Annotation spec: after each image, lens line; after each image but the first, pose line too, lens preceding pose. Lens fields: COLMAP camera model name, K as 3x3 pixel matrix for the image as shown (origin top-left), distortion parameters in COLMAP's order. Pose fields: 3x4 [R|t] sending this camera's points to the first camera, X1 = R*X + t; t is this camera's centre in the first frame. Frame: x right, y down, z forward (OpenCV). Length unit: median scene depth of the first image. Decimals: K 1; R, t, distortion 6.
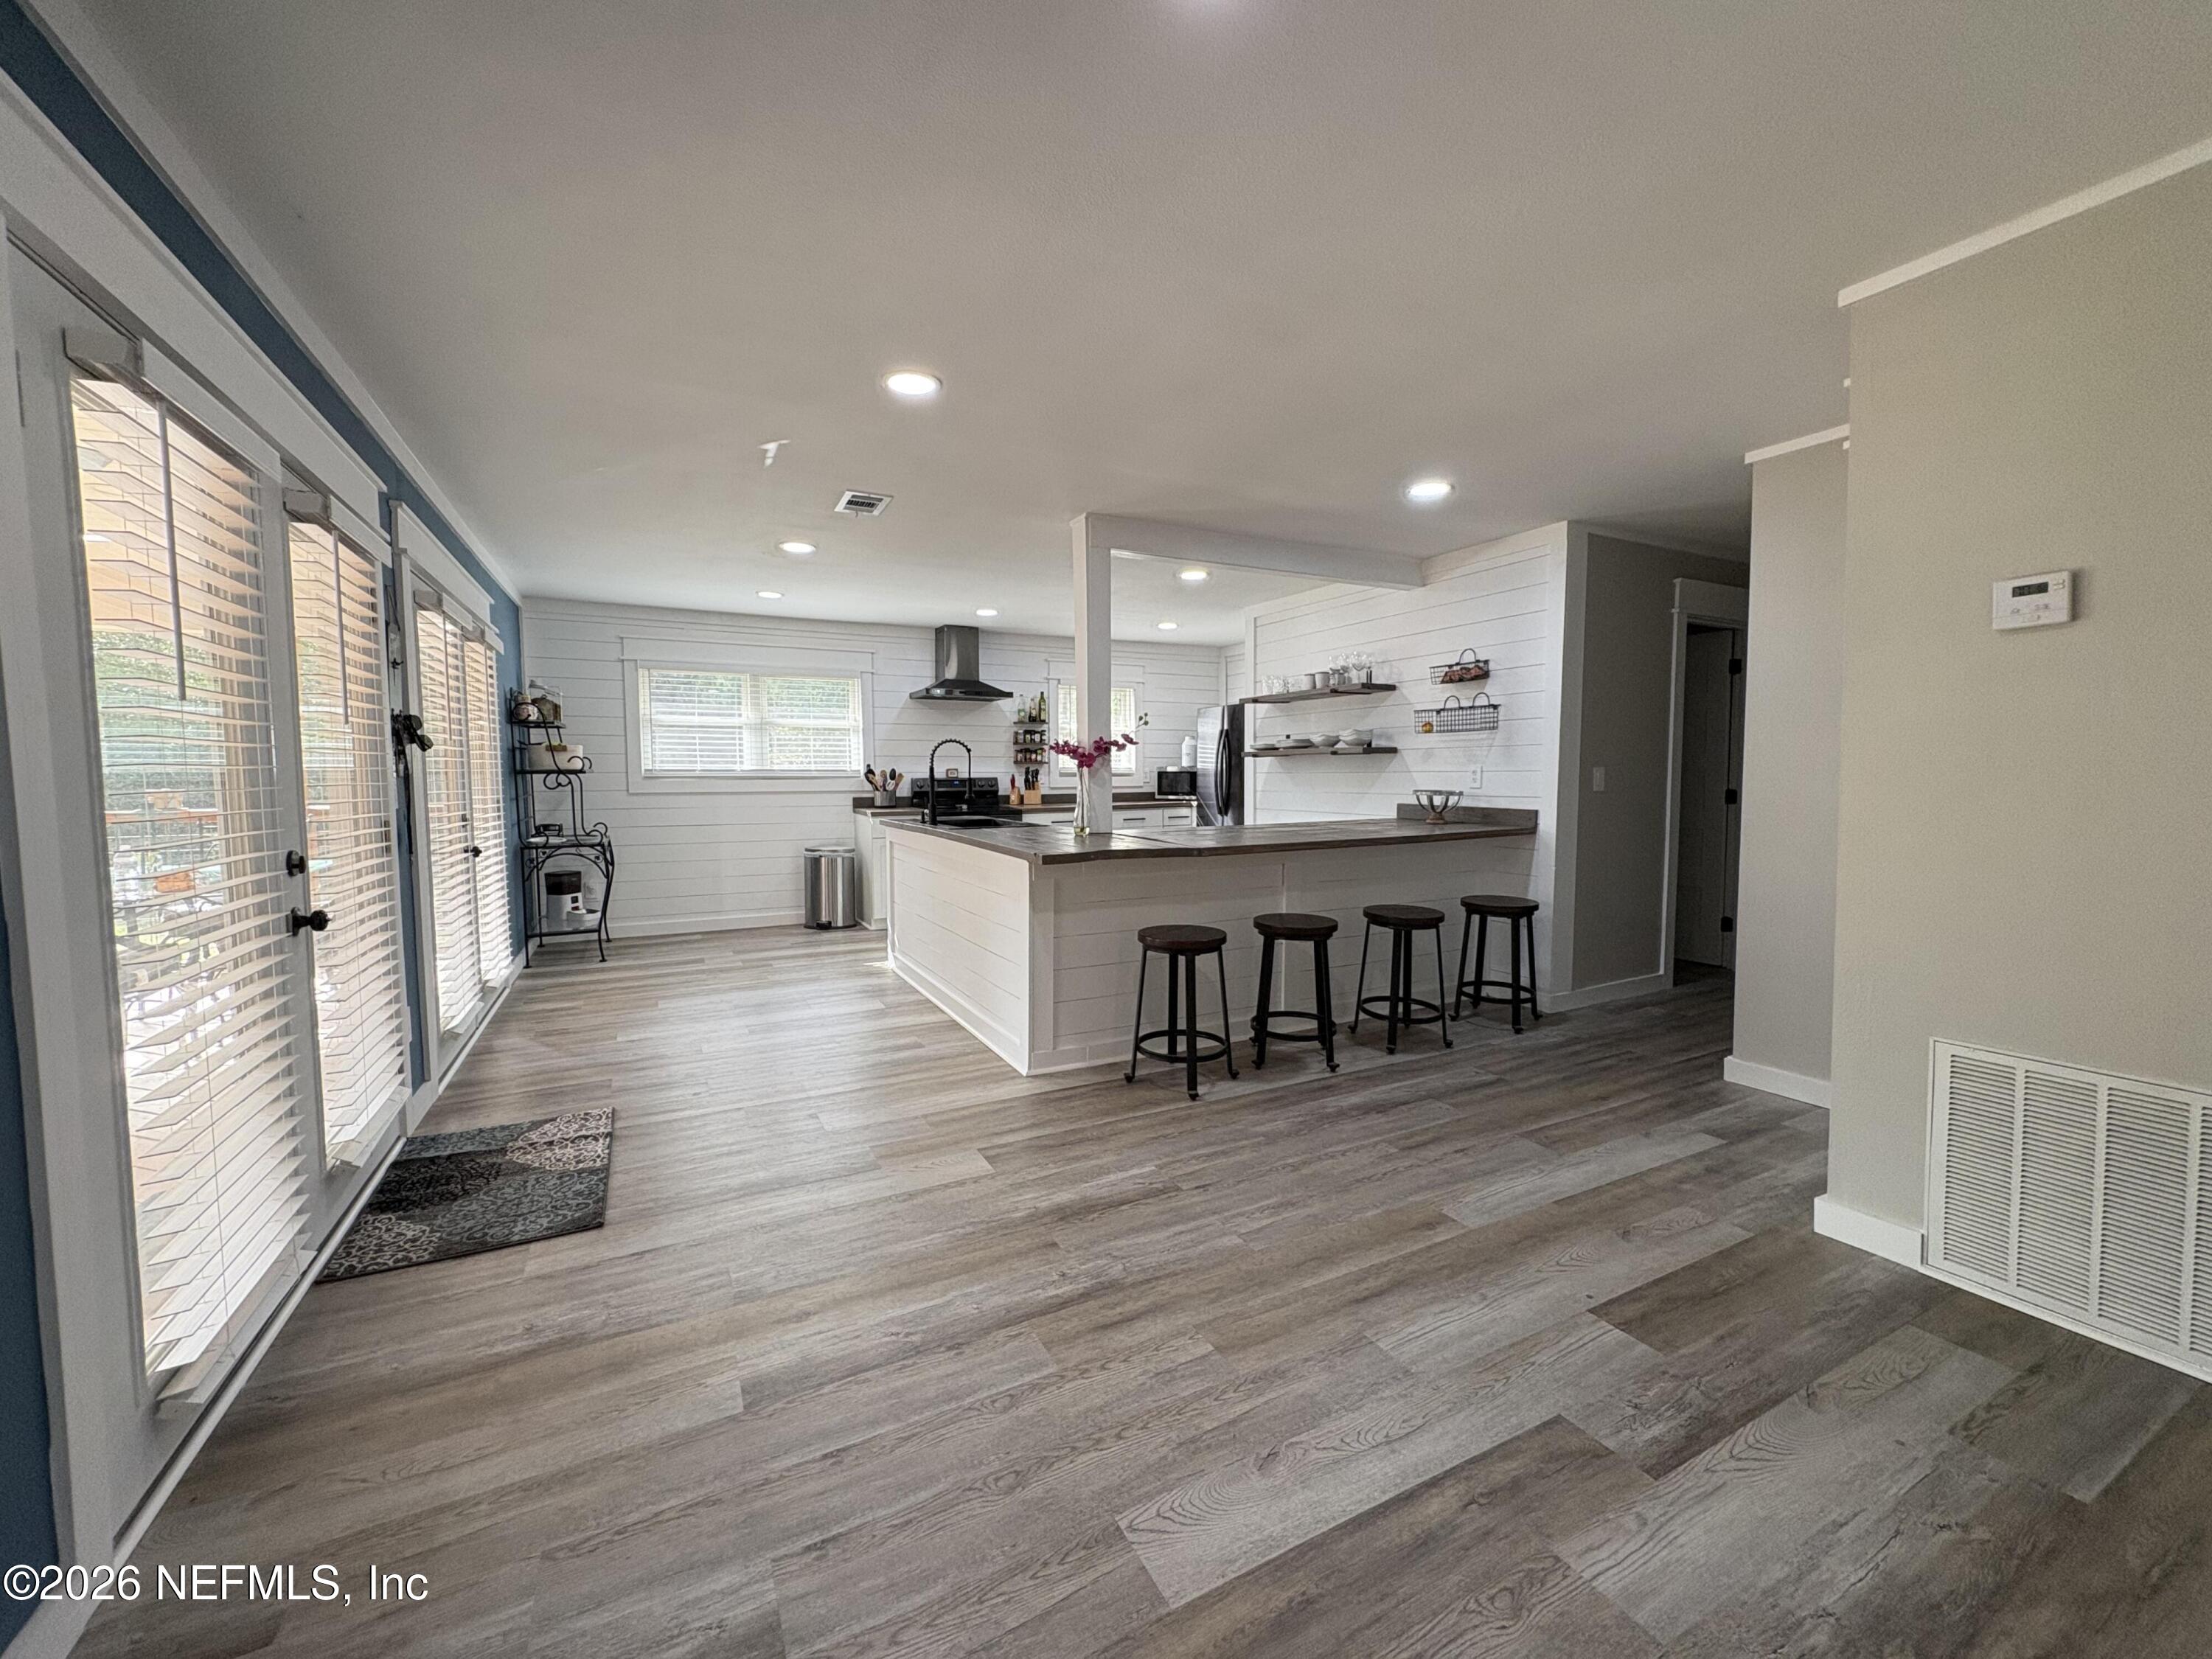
lens RADIAL K [[878.0, 0, 1104.0], [0, 878.0, 830.9], [0, 0, 1]] dist [0.000723, 0.000817]
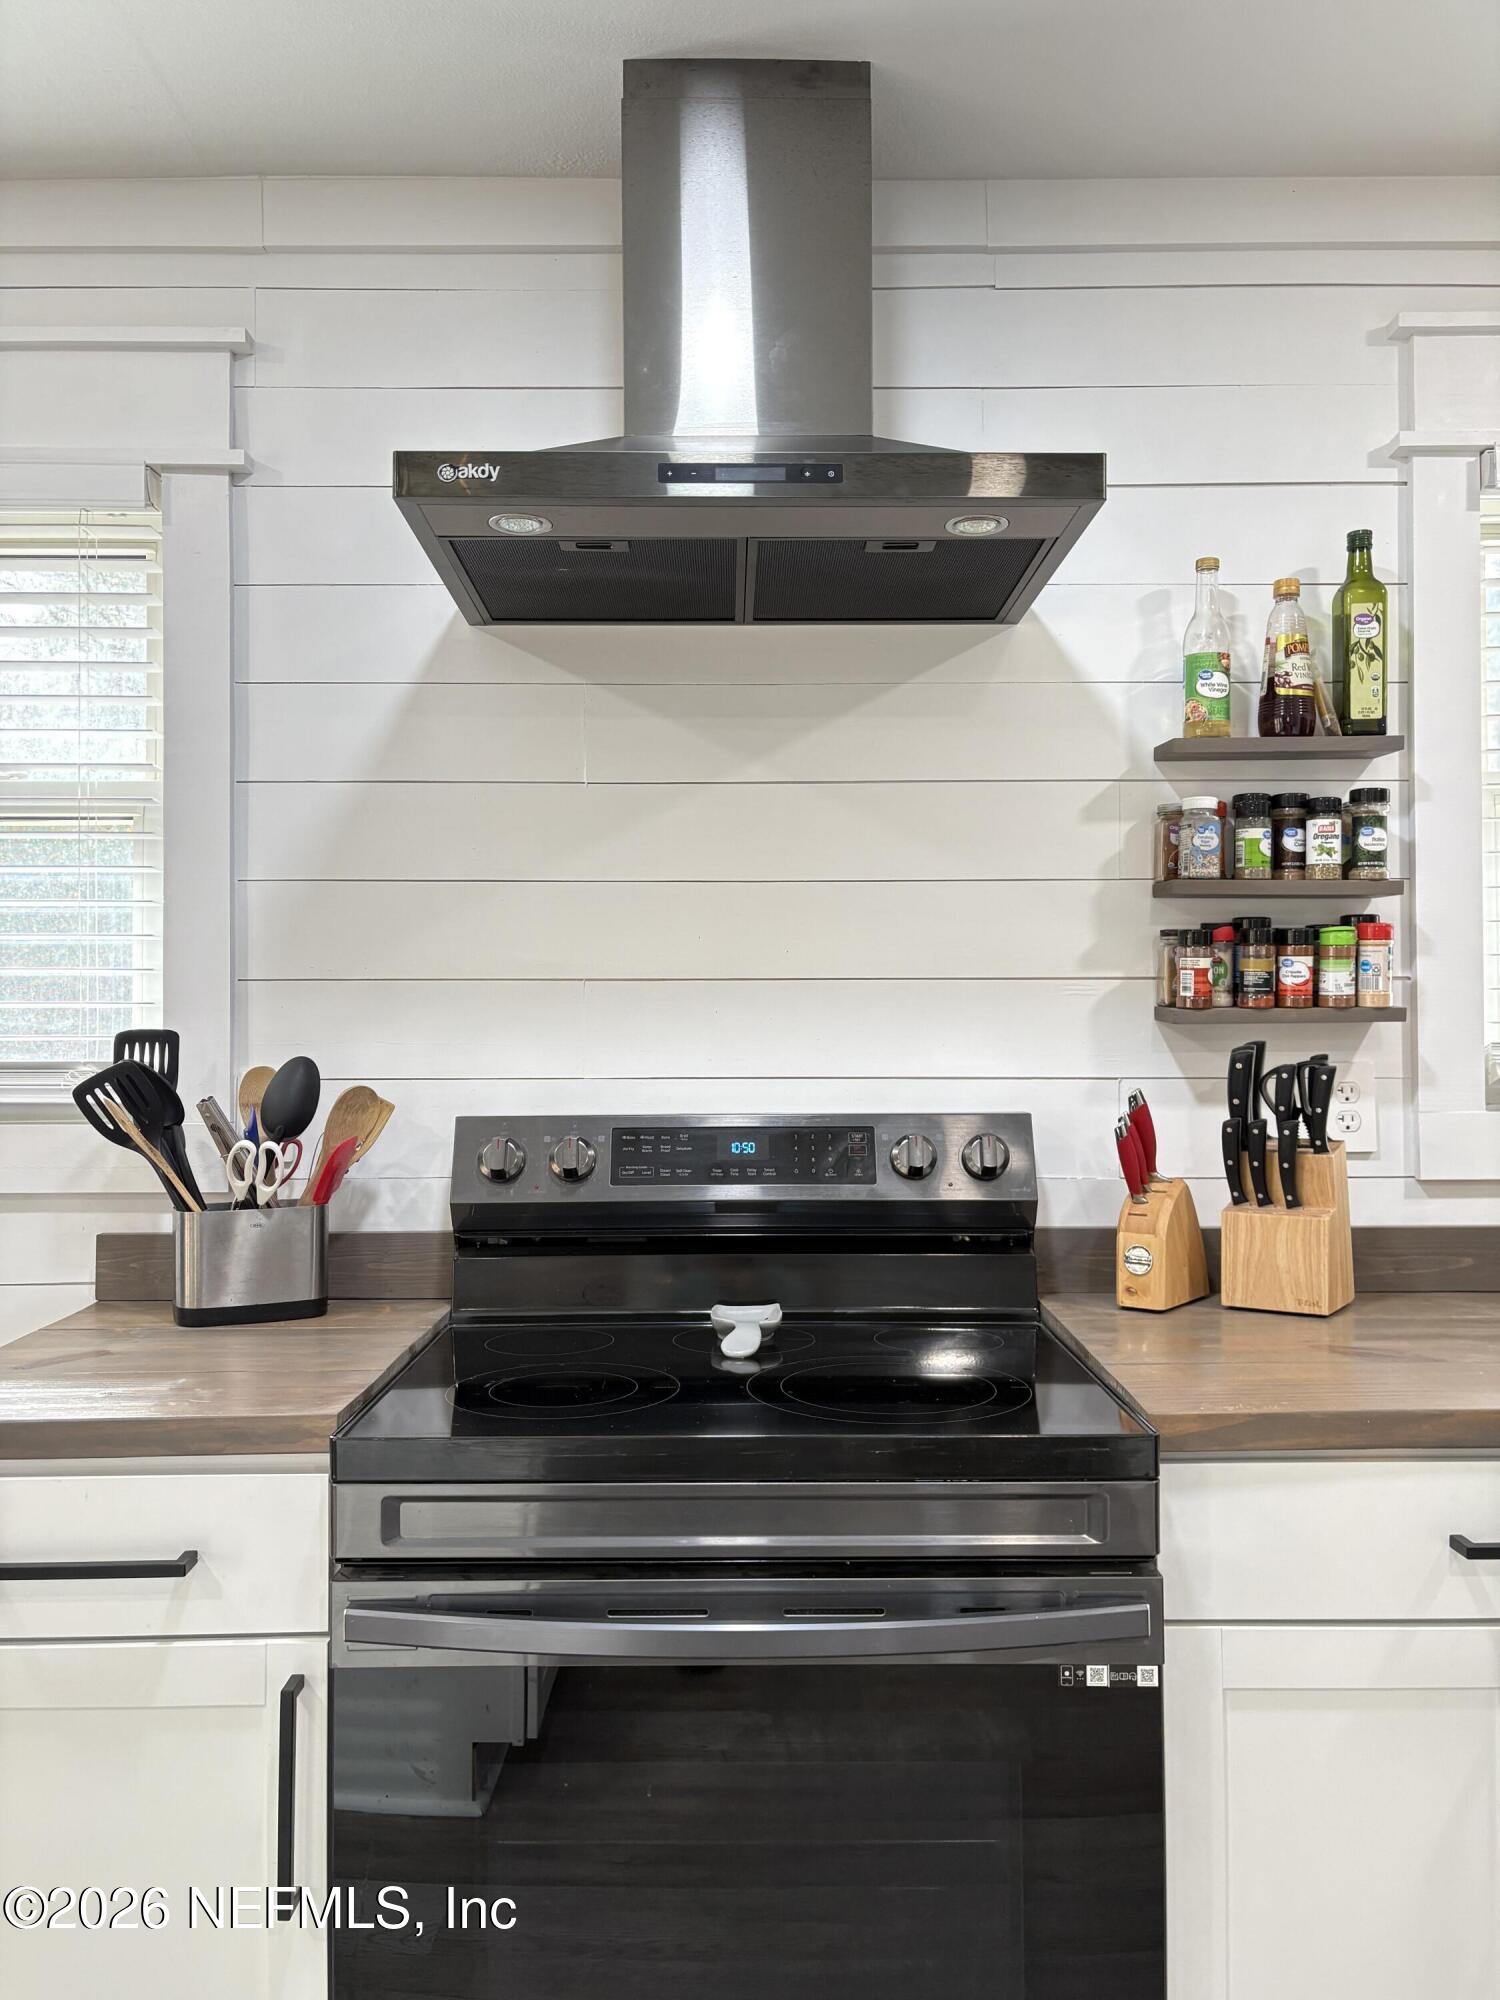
lens RADIAL K [[1508.1, 0, 747.6], [0, 1508.1, 1004.0], [0, 0, 1]] dist [0.013333, 0.001964]
pose [[0.891852, -0.002442, -0.452321, -0.048087], [-0.031479, 0.997226, -0.067452, -0.059962], [0.451230, 0.074396, 0.889301, 0.739402]]
